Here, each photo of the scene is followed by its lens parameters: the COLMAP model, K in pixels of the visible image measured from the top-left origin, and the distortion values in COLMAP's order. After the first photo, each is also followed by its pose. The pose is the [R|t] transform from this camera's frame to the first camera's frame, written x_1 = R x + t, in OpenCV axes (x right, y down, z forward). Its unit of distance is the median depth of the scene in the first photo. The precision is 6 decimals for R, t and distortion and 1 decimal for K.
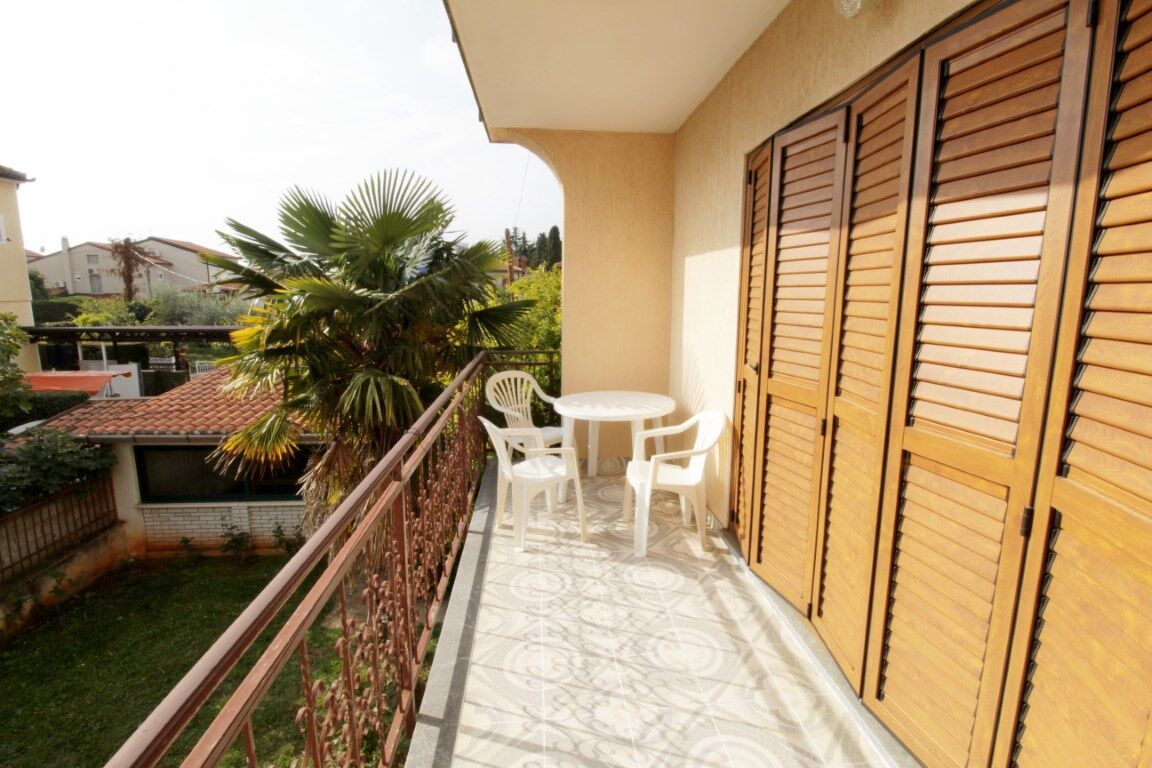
lens RADIAL K [[534.1, 0, 583.9], [0, 534.1, 378.5], [0, 0, 1]] dist [0.000975, -0.012141]
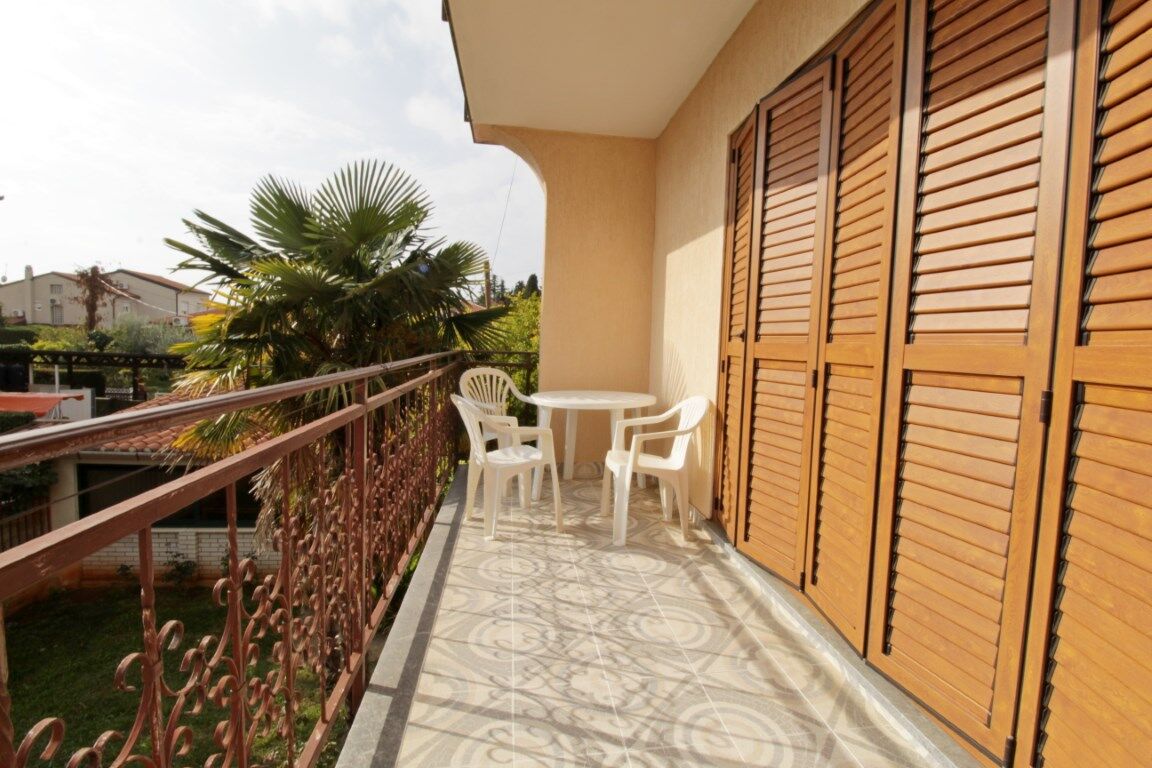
lens RADIAL K [[534.1, 0, 583.9], [0, 534.1, 378.5], [0, 0, 1]] dist [0.000975, -0.012141]
pose [[0.998601, 0.025255, 0.046451, -0.009202], [-0.020865, 0.995478, -0.092677, 0.162156], [-0.048581, 0.091578, 0.994612, 0.054914]]
